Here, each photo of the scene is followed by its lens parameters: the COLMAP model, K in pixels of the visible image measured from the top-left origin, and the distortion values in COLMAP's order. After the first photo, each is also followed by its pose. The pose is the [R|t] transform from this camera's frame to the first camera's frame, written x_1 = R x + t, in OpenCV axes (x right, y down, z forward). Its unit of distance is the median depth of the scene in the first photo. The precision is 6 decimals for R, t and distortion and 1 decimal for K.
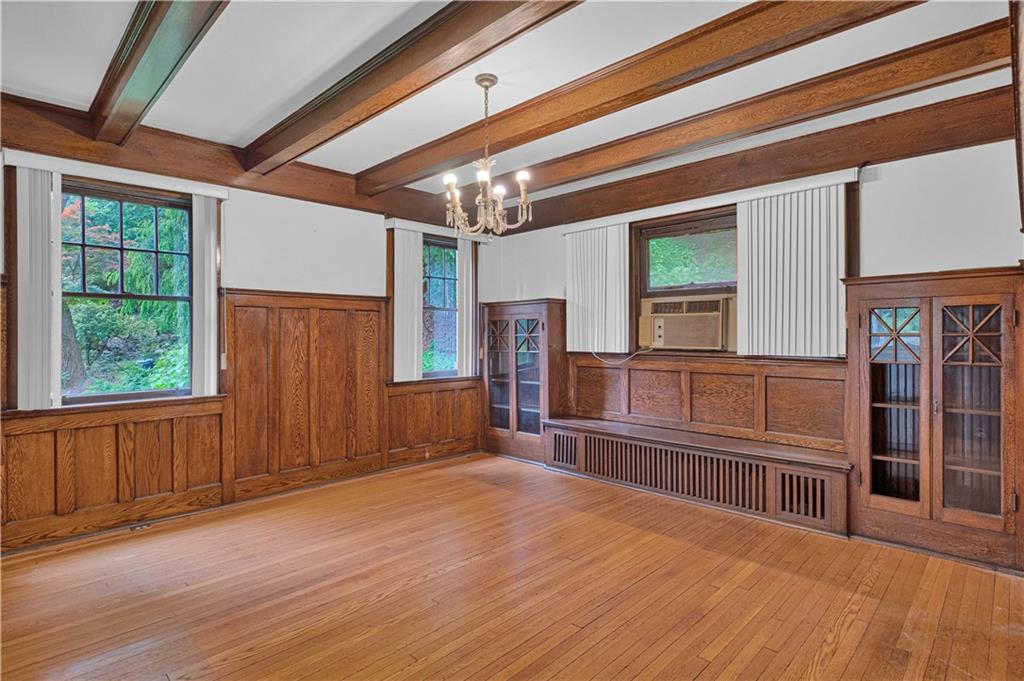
lens RADIAL K [[527.6, 0, 514.9], [0, 527.6, 335.0], [0, 0, 1]] dist [0.035622, 0.000259]
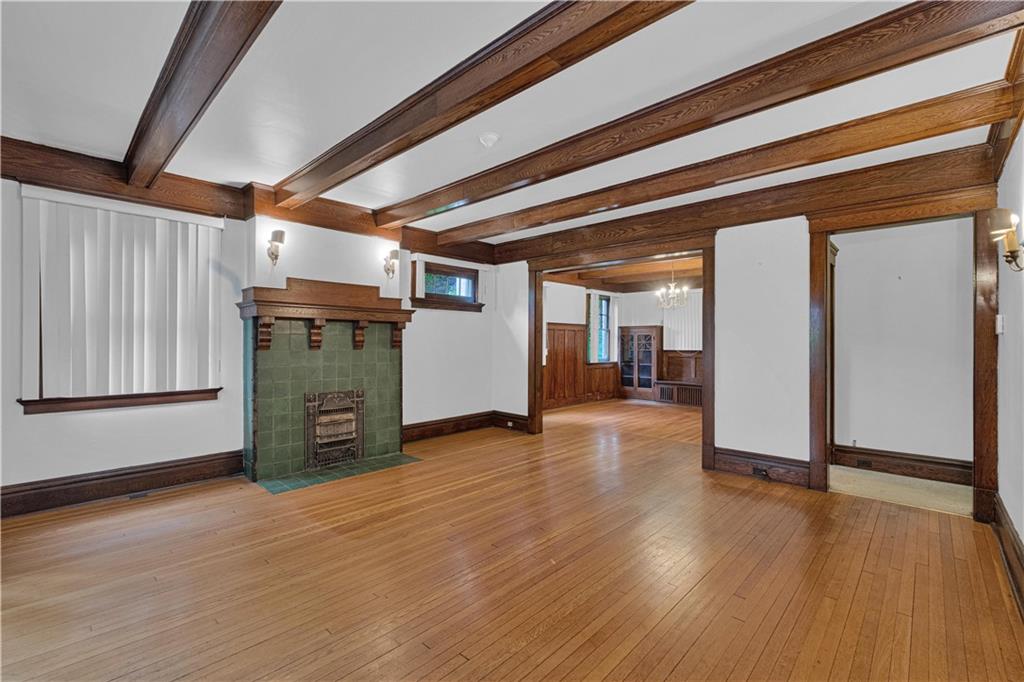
lens RADIAL K [[437.6, 0, 508.4], [0, 437.6, 343.8], [0, 0, 1]] dist [-0.001524, -0.000043]
pose [[0.999690, 0.005562, 0.024280, -0.588025], [-0.005415, 0.999967, -0.006088, 0.020359], [-0.024313, 0.005955, 0.999687, -0.786202]]
